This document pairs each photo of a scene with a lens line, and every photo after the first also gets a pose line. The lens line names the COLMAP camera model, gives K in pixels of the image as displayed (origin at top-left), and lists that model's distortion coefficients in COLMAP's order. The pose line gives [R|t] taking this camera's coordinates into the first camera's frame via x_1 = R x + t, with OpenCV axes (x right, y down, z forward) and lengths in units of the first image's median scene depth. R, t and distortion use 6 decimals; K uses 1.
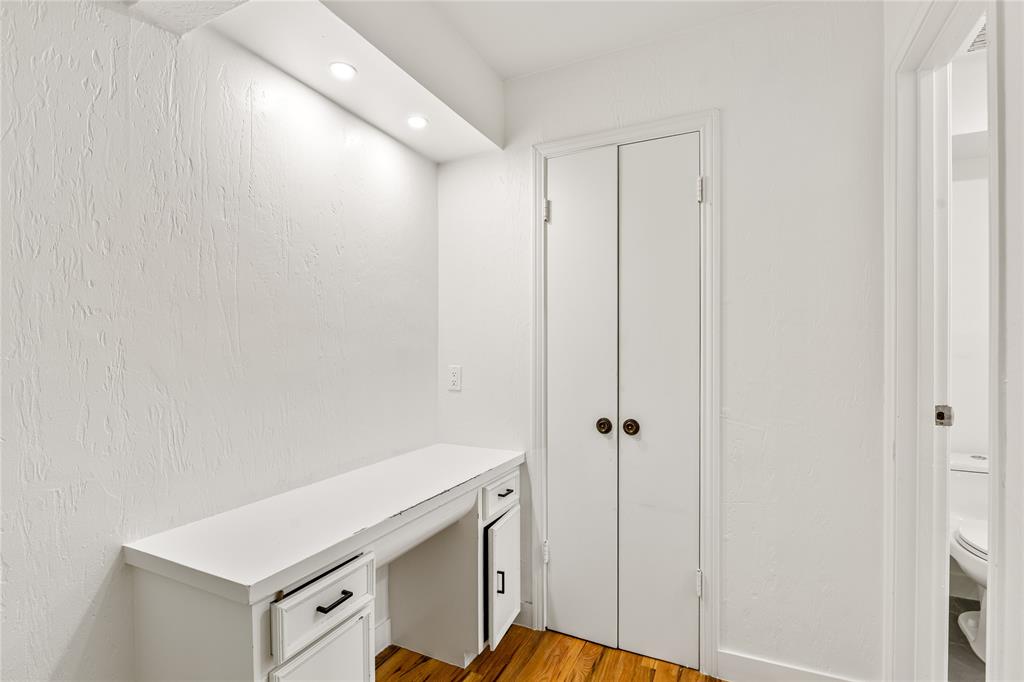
lens RADIAL K [[473.1, 0, 519.4], [0, 473.1, 342.0], [0, 0, 1]] dist [-0.002718, -0.000272]
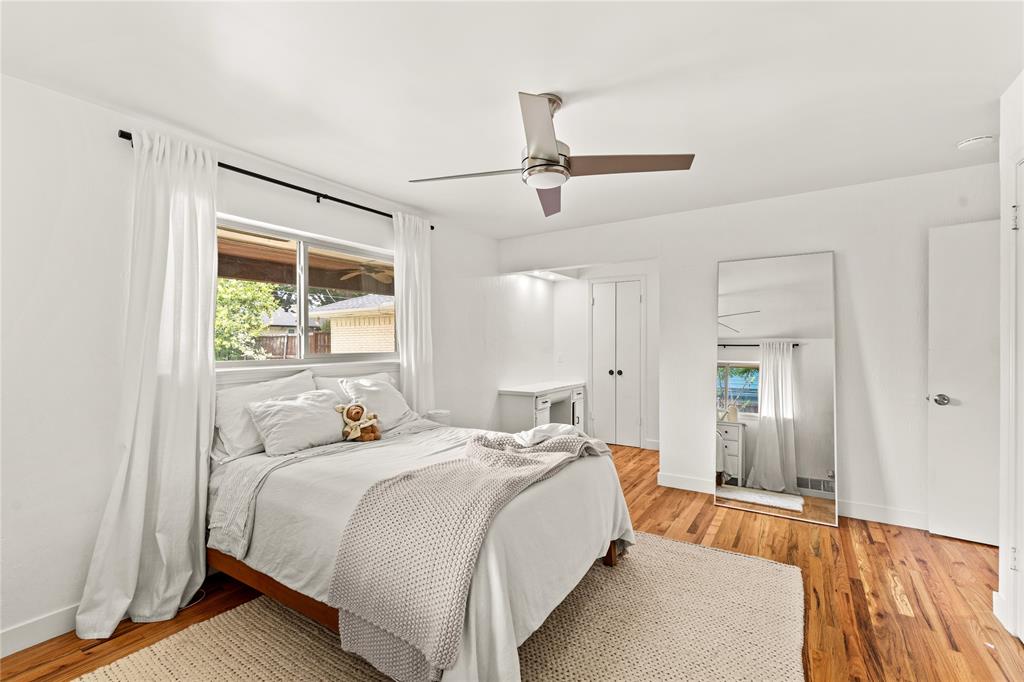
lens RADIAL K [[443.1, 0, 512.0], [0, 443.1, 341.0], [0, 0, 1]] dist [-0.000010, -0.000020]
pose [[0.990942, 0.001705, -0.134279, -0.076710], [-0.002329, 0.999987, -0.004495, -0.014592], [0.134269, 0.004767, 0.990933, -1.986123]]
